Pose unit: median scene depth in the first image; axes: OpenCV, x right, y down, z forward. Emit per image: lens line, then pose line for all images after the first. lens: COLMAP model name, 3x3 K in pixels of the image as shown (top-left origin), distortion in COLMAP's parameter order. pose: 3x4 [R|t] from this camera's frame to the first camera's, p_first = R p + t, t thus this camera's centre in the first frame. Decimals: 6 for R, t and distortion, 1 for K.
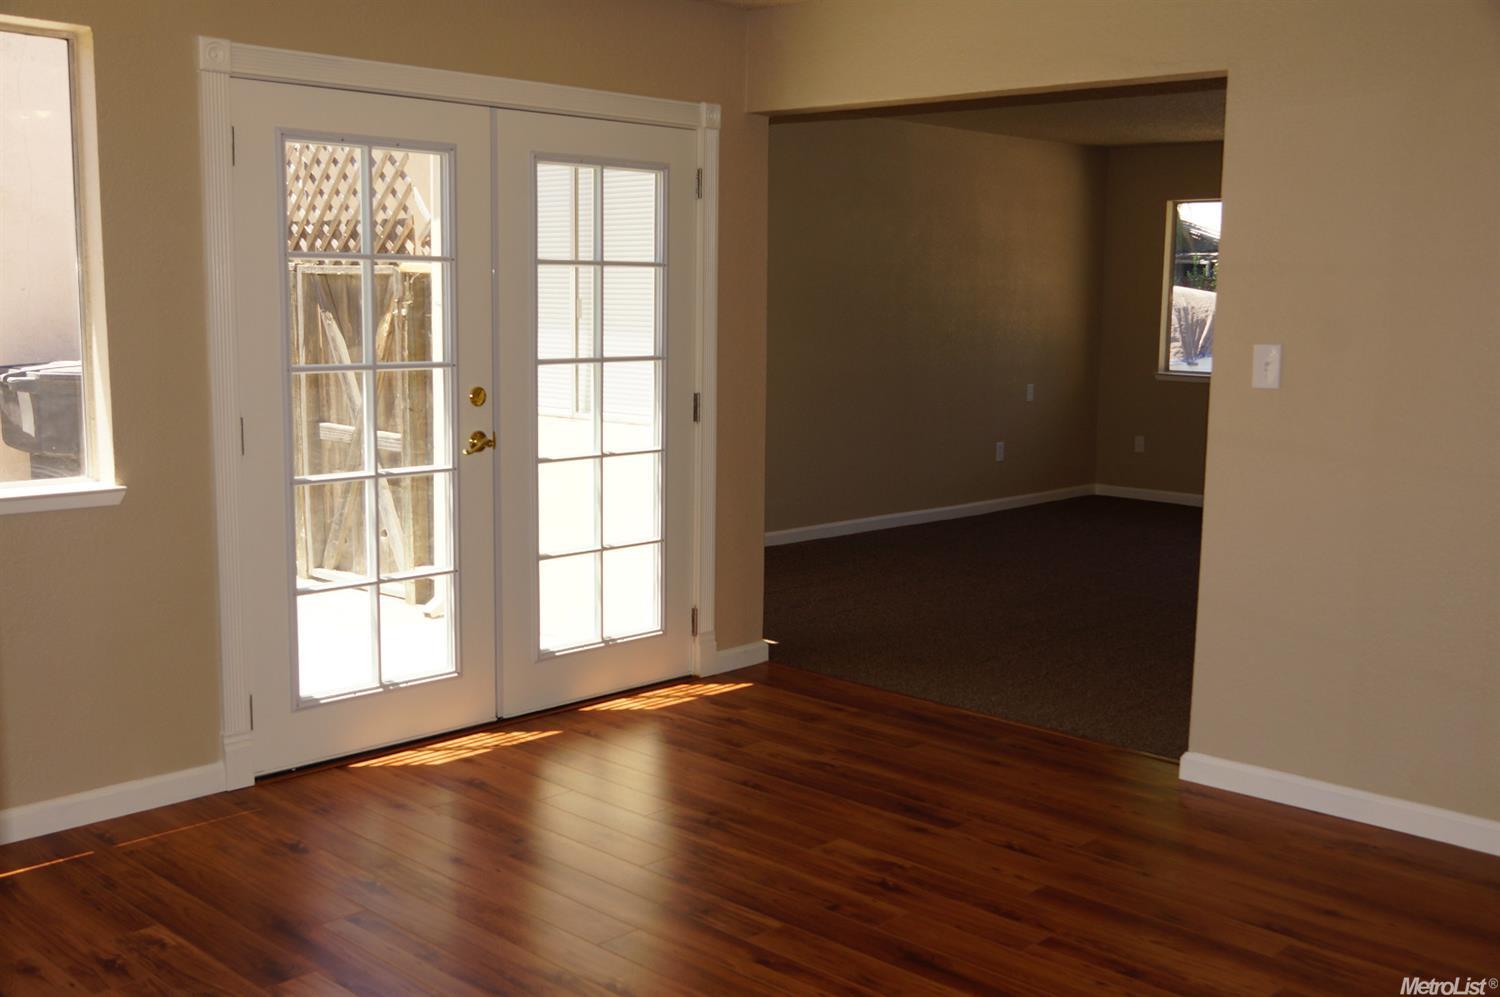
lens RADIAL K [[1513.0, 0, 750.2], [0, 1513.0, 496.9], [0, 0, 1]] dist [-0.017323, 0.000000]
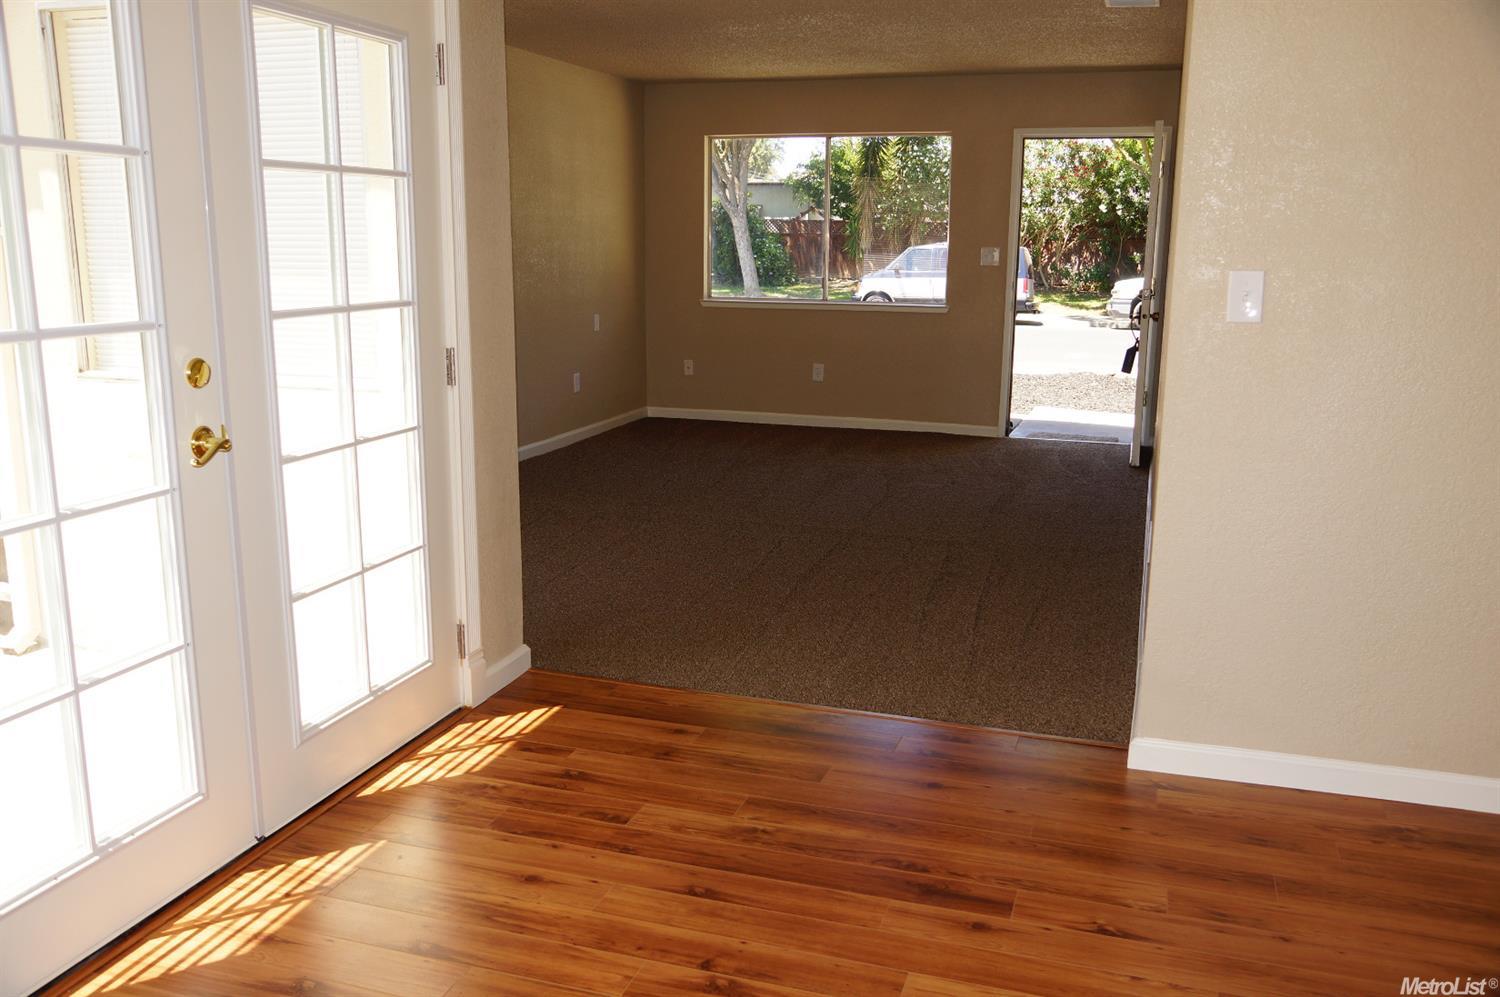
lens RADIAL K [[1252.2, 0, 750.6], [0, 1252.2, 501.1], [0, 0, 1]] dist [-0.033220, 0.024718]
pose [[0.903051, -0.094458, 0.419019, -0.186090], [0.061270, 0.993872, 0.091999, -0.044495], [-0.425142, -0.057407, 0.903304, 0.400789]]
